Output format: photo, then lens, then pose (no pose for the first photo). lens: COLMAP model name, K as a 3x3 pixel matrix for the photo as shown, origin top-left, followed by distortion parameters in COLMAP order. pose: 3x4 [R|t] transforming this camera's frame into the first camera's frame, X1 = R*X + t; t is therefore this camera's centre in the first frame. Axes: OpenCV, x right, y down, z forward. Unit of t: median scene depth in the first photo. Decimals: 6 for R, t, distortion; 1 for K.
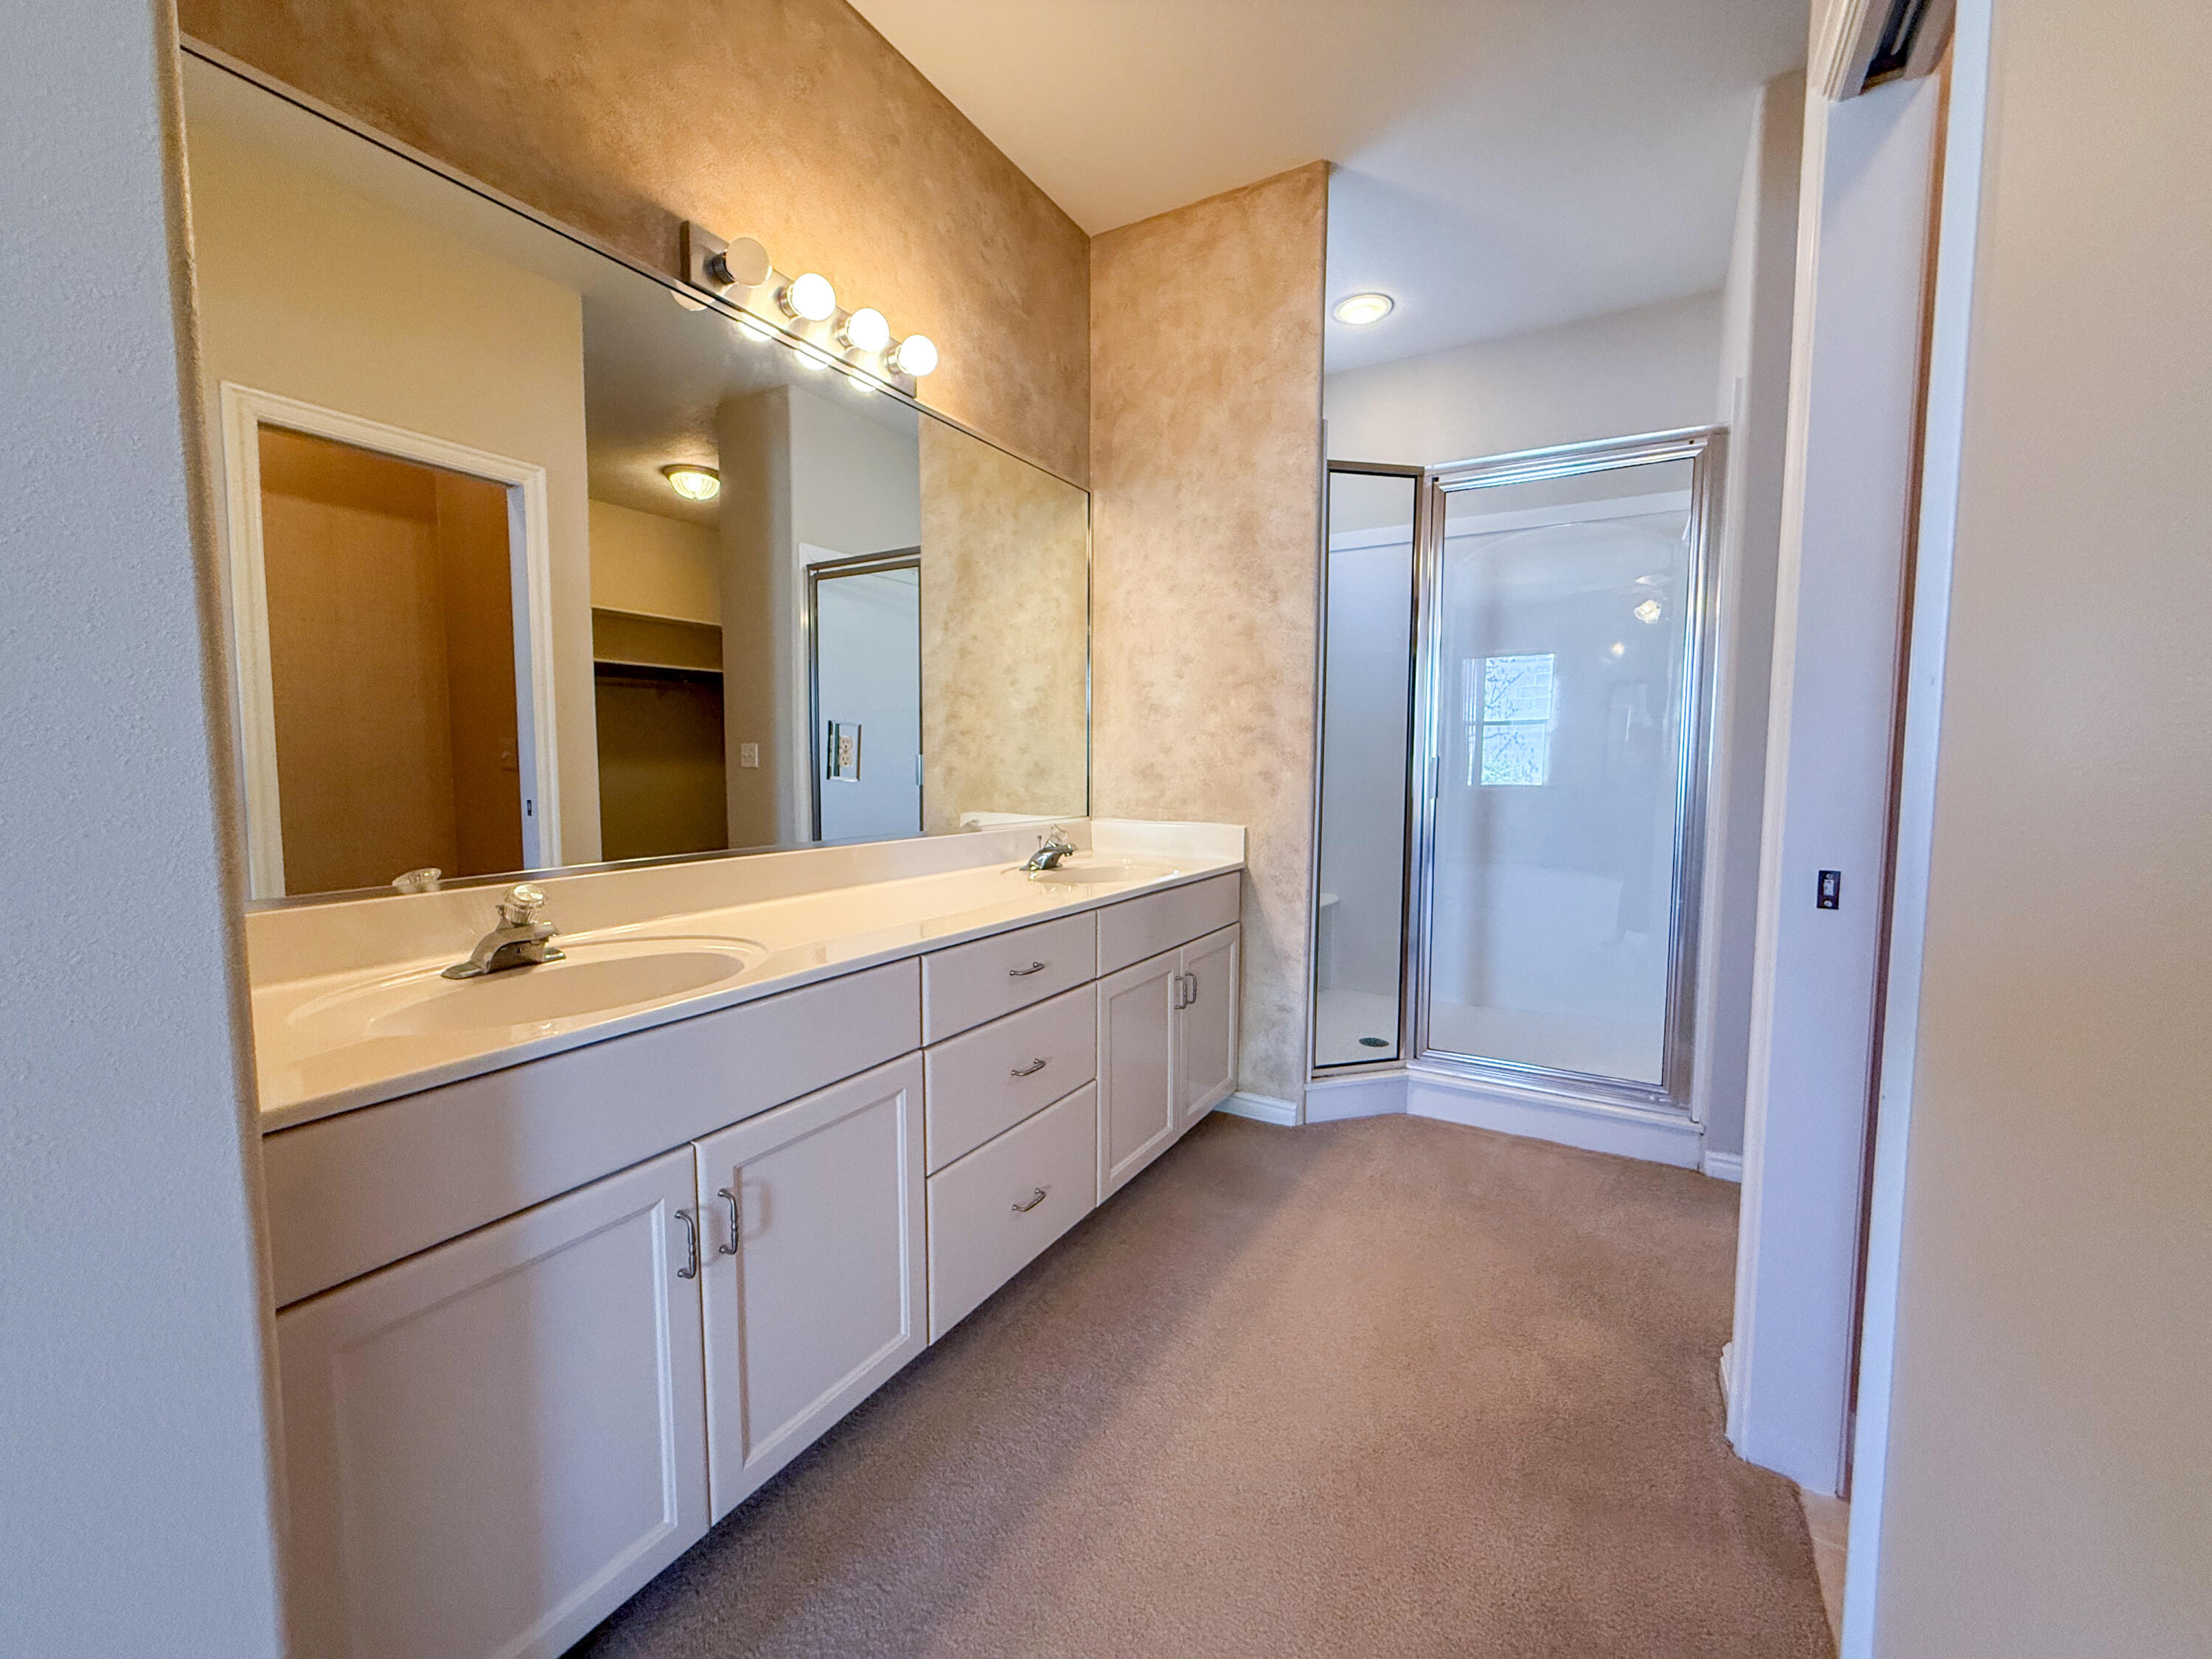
lens RADIAL K [[894.7, 0, 1098.0], [0, 894.7, 827.5], [0, 0, 1]] dist [0.000945, -0.000276]
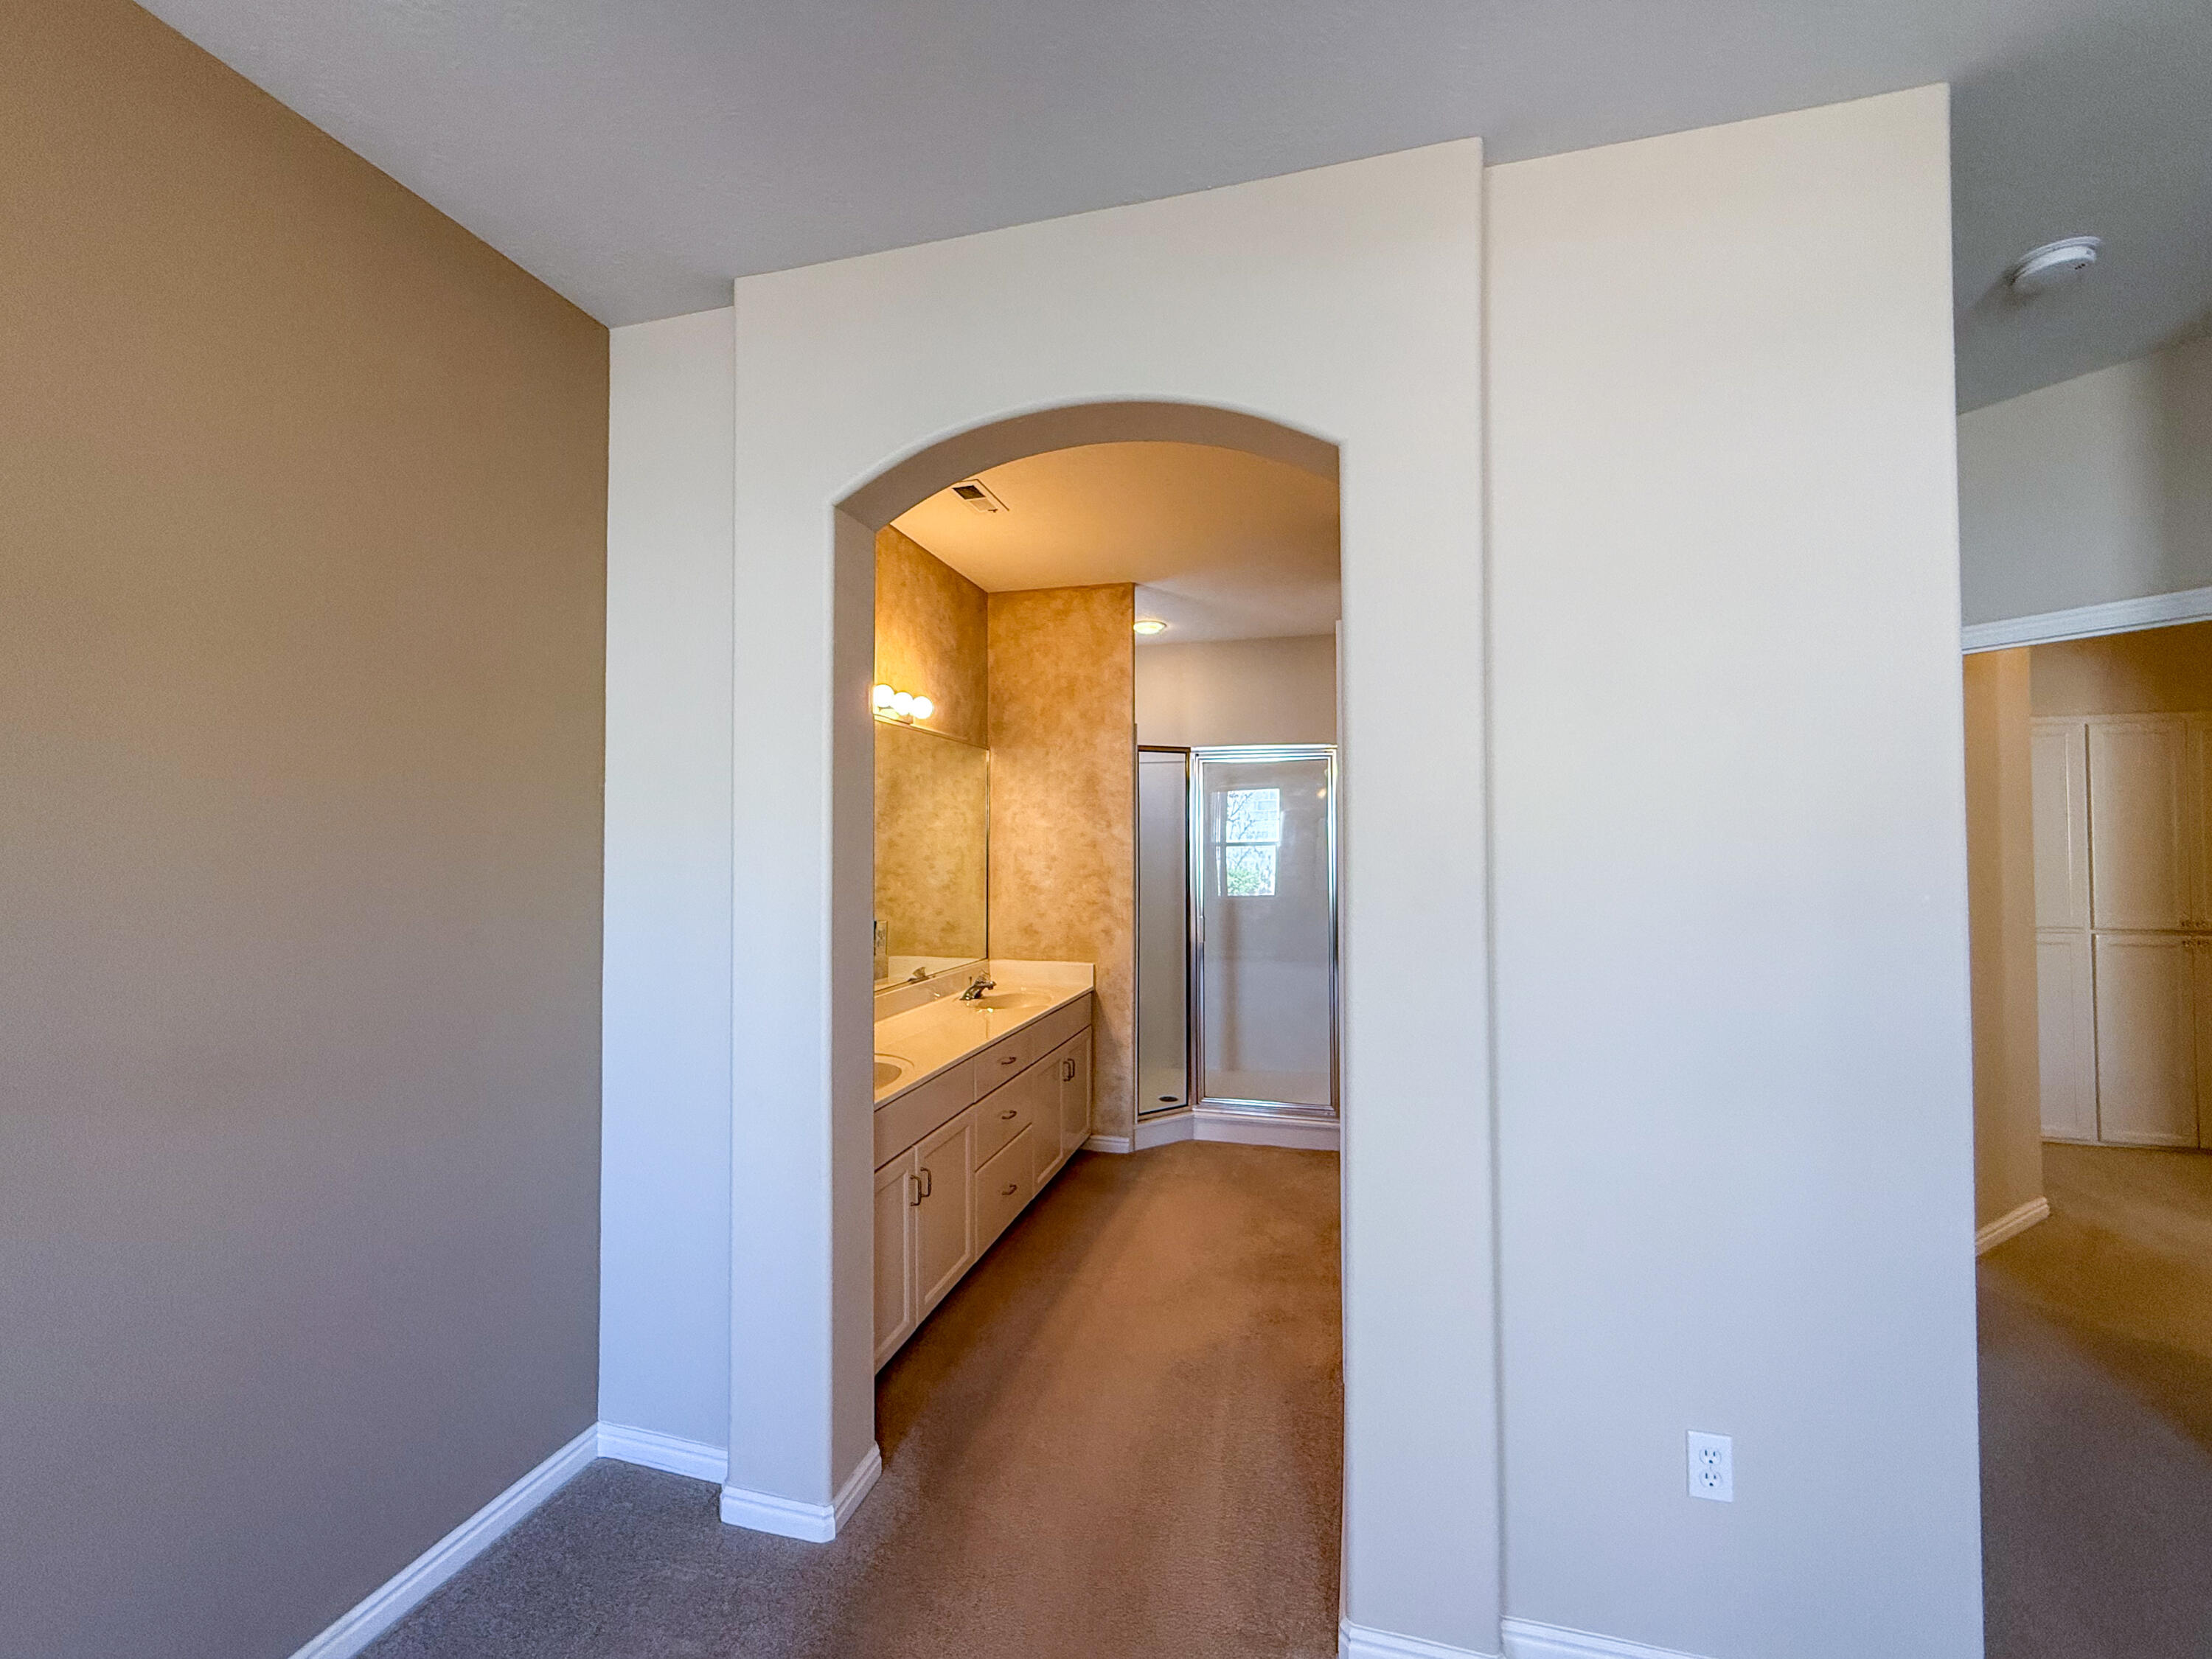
lens RADIAL K [[894.7, 0, 1106.9], [0, 894.7, 828.9], [0, 0, 1]] dist [0.000945, -0.000276]
pose [[0.963213, 0.000507, 0.268739, -0.243181], [0.025577, 0.995286, -0.093551, -0.091436], [-0.267520, 0.096983, 0.958659, -0.567206]]
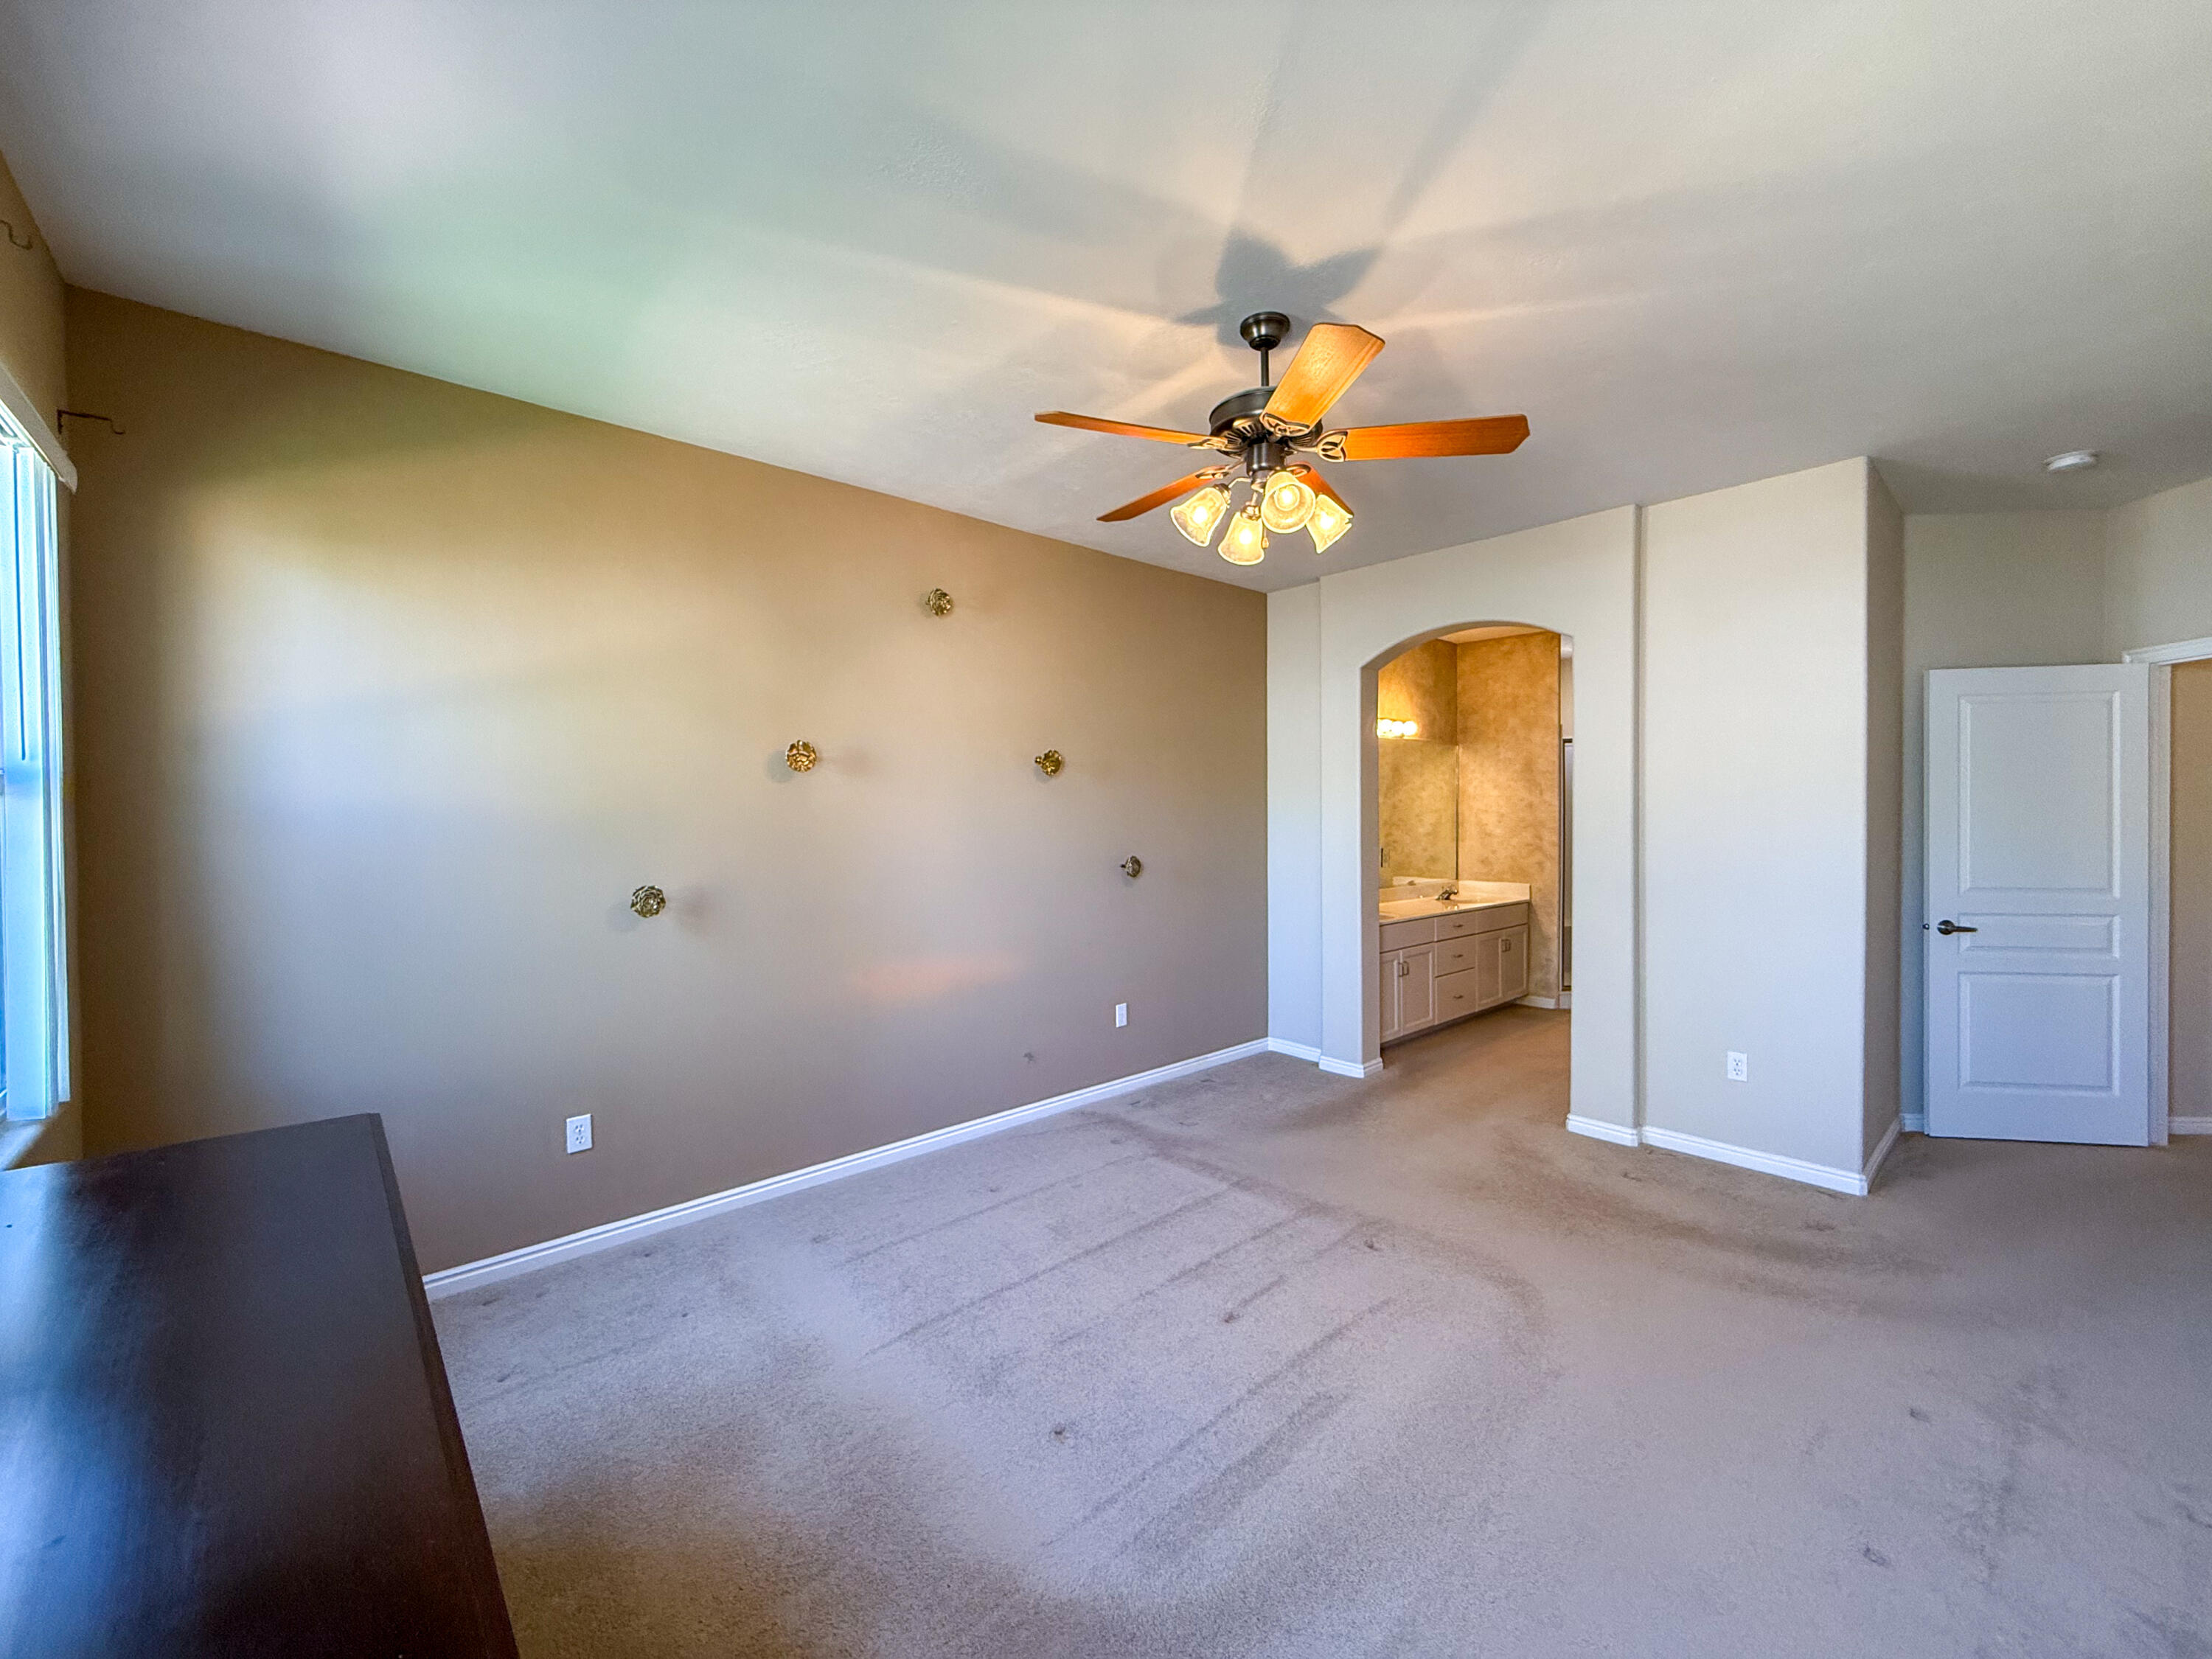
lens RADIAL K [[894.7, 0, 1092.5], [0, 894.7, 823.0], [0, 0, 1]] dist [0.000945, -0.000276]
pose [[0.953291, -0.004590, -0.302018, -0.234440], [-0.015712, 0.997777, -0.064759, 0.007889], [0.301644, 0.066479, 0.951100, -1.689638]]
